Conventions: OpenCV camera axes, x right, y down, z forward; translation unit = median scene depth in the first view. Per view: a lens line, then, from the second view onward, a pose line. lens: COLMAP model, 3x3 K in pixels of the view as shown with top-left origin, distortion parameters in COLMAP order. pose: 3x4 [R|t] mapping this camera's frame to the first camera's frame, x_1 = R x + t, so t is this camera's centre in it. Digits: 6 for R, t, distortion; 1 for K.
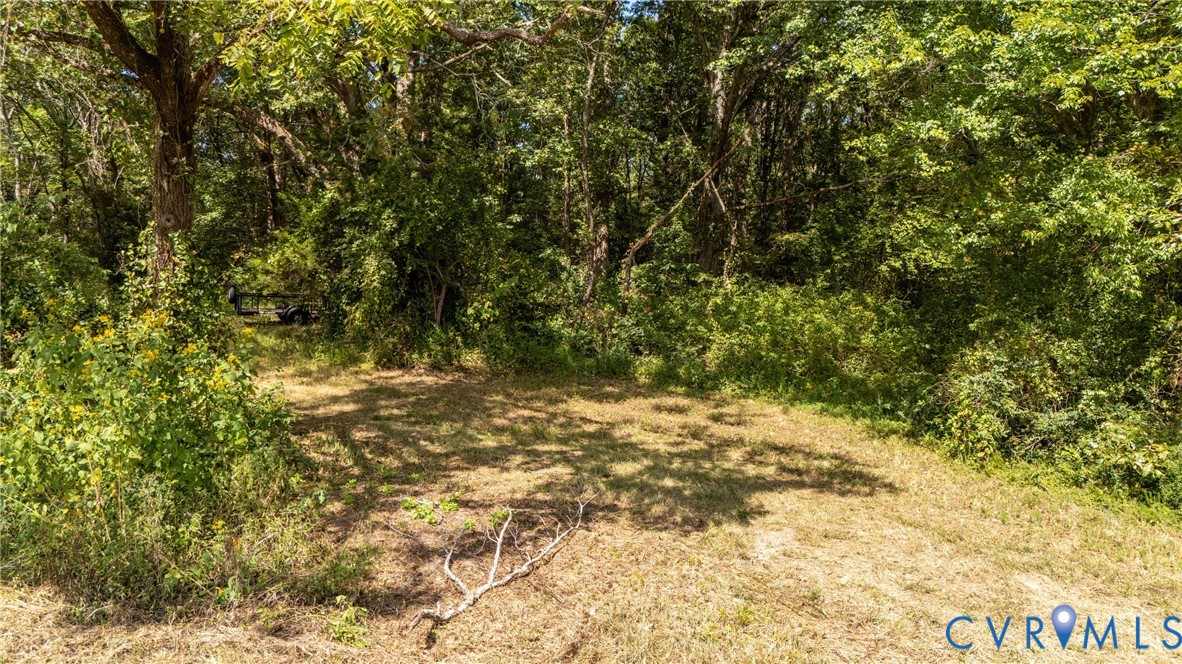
lens RADIAL K [[866.6, 0, 591.0], [0, 866.6, 333.0], [0, 0, 1]] dist [0.086709, -0.087541]
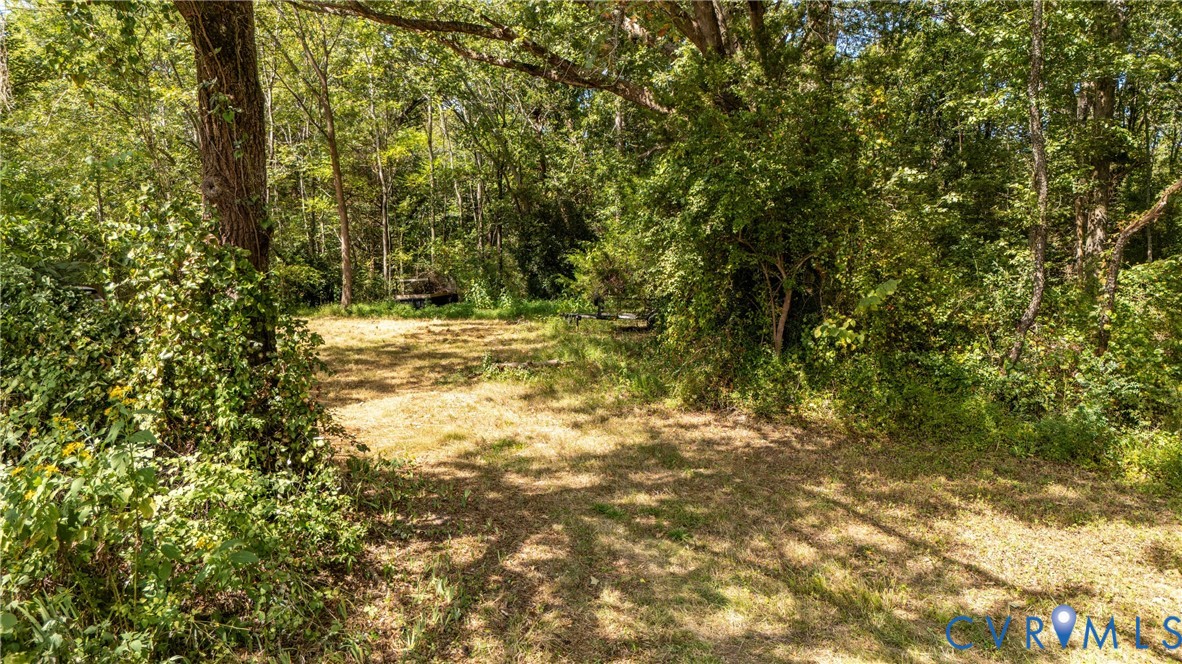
lens RADIAL K [[866.6, 0, 591.2], [0, 866.6, 329.4], [0, 0, 1]] dist [0.086709, -0.087541]
pose [[0.866335, 0.041825, -0.497708, 0.036876], [-0.042608, 0.999044, 0.009788, -0.026789], [0.497642, 0.012727, 0.867289, 0.350632]]
